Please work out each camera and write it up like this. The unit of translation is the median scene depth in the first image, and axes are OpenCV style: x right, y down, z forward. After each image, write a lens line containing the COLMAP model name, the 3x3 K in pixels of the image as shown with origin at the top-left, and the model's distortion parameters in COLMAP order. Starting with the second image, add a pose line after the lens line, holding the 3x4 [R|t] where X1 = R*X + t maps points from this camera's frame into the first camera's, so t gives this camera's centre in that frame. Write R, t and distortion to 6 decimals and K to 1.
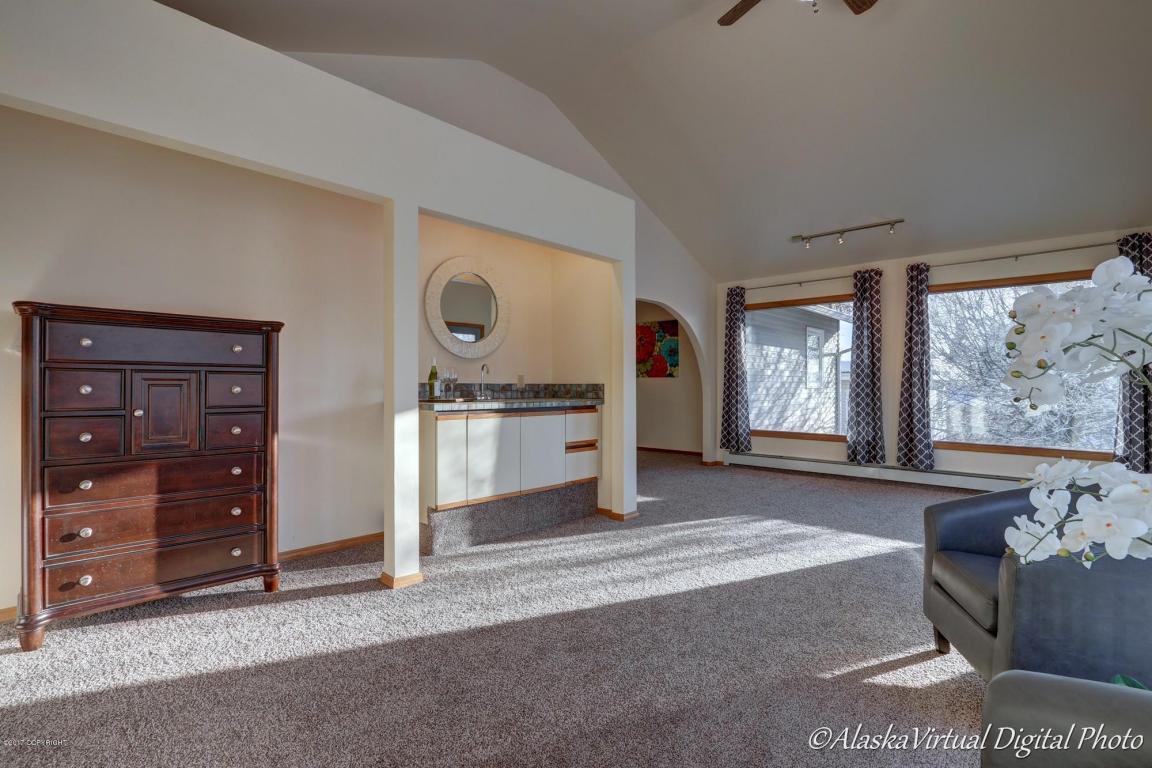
lens RADIAL K [[534.3, 0, 565.0], [0, 534.3, 385.5], [0, 0, 1]] dist [-0.019059, 0.002522]
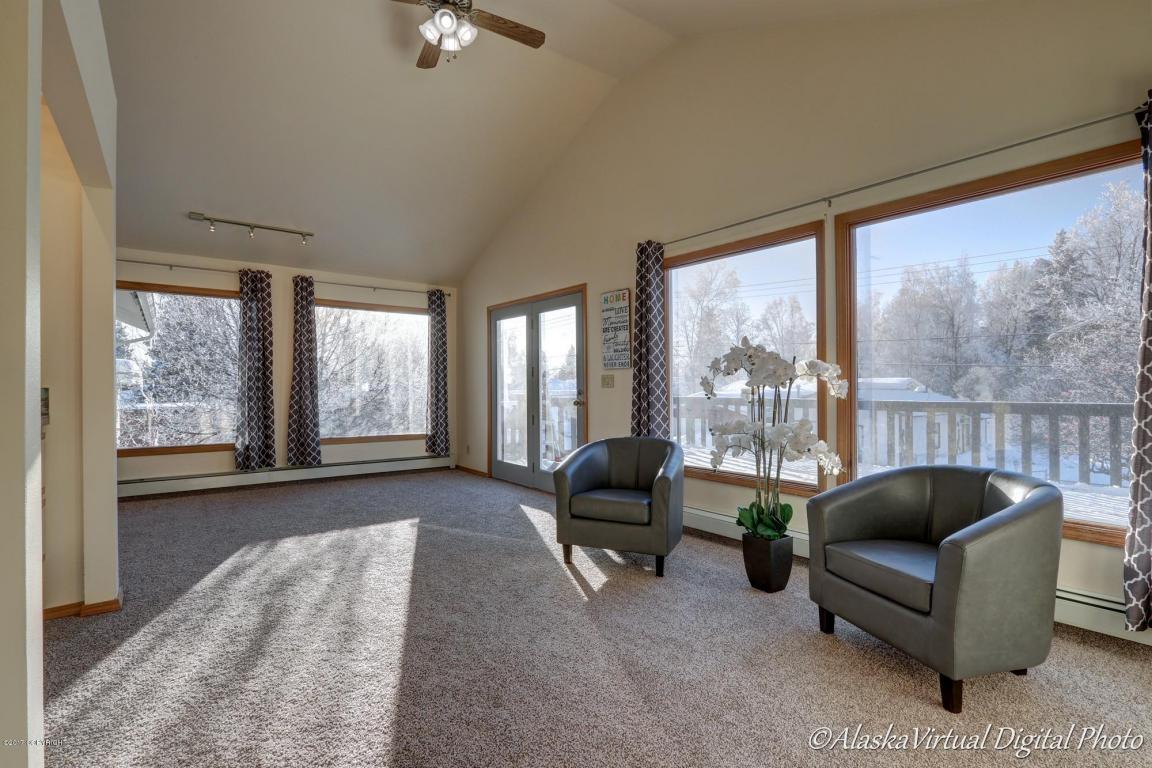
lens RADIAL K [[534.3, 0, 570.1], [0, 534.3, 382.3], [0, 0, 1]] dist [-0.019059, 0.002522]
pose [[0.151310, 0.007084, 0.988461, -0.465045], [0.004792, 0.999957, -0.007900, -0.002718], [-0.988475, 0.005932, 0.151269, 0.435042]]
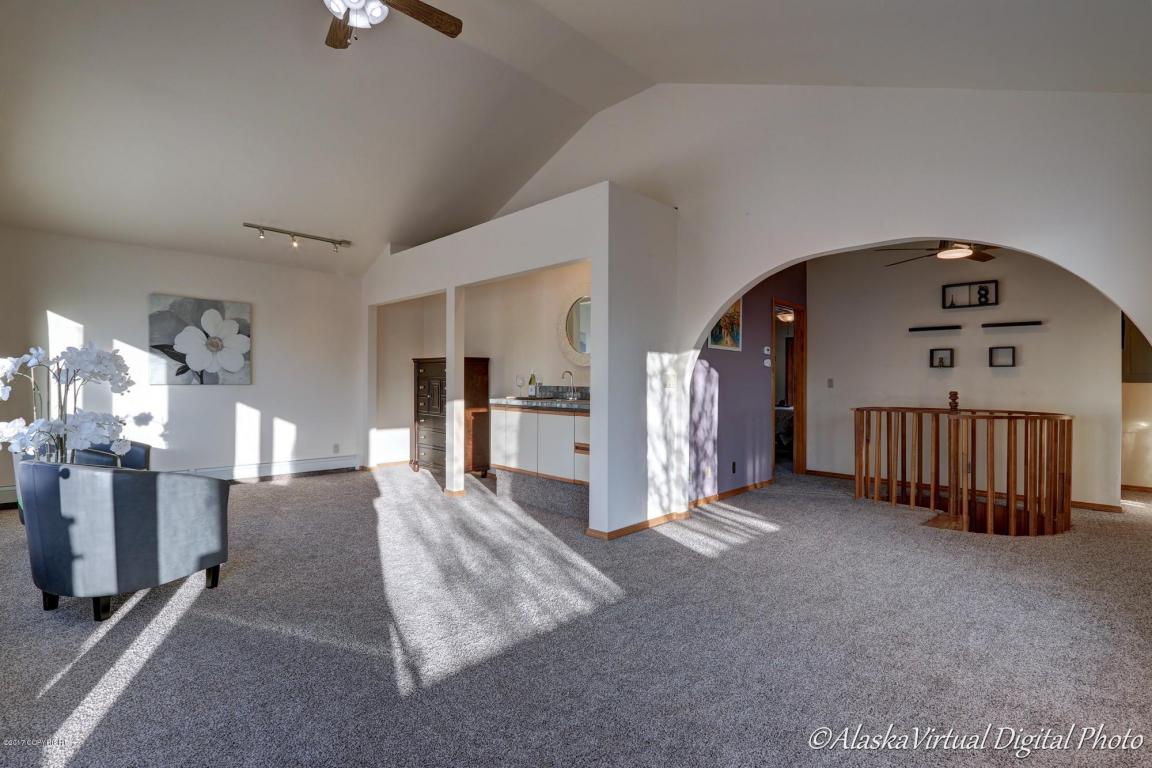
lens RADIAL K [[534.3, 0, 580.0], [0, 534.3, 380.9], [0, 0, 1]] dist [-0.019059, 0.002522]
pose [[-0.003258, -0.009863, -0.999946, 1.158417], [-0.005542, 0.999936, -0.009845, -0.004894], [0.999979, 0.005510, -0.003313, 1.107655]]
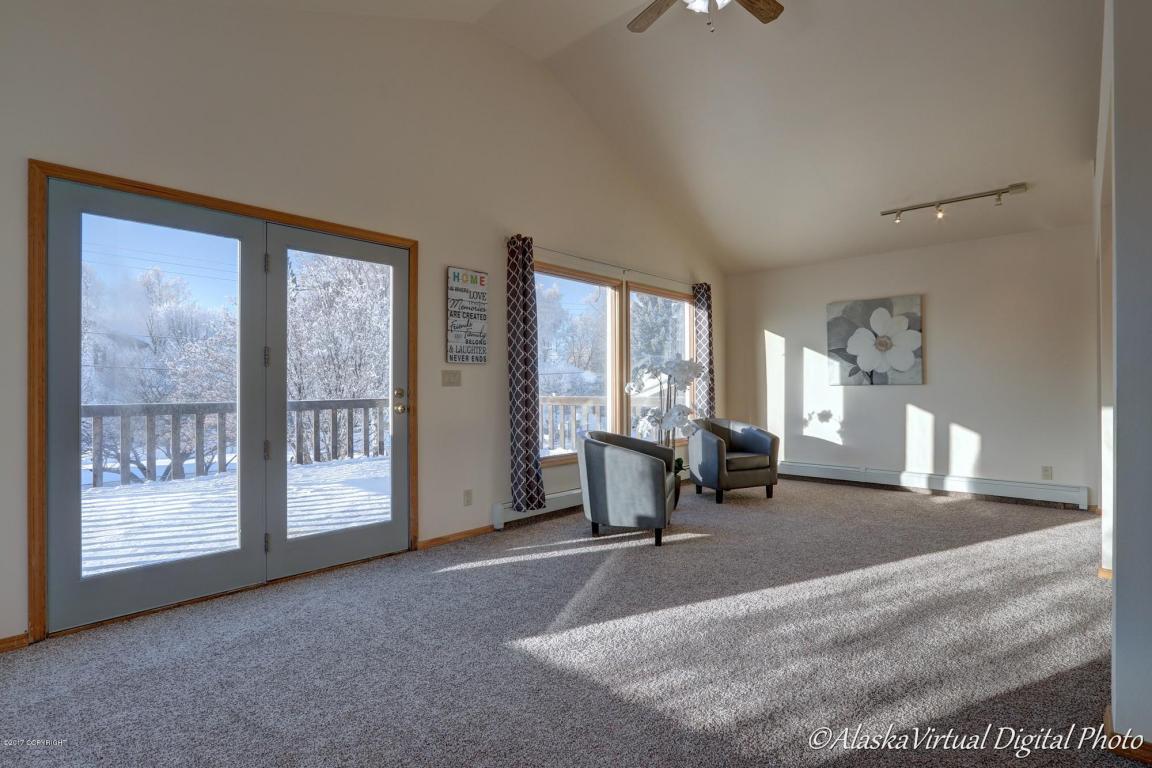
lens RADIAL K [[575.9, 0, 580.3], [0, 575.9, 390.2], [0, 0, 1]] dist [-0.013829, -0.000903]
pose [[-0.999958, -0.000212, -0.009210, 0.548465], [-0.000268, 0.999982, 0.006007, 0.001233], [0.009209, 0.006009, -0.999940, 1.609785]]
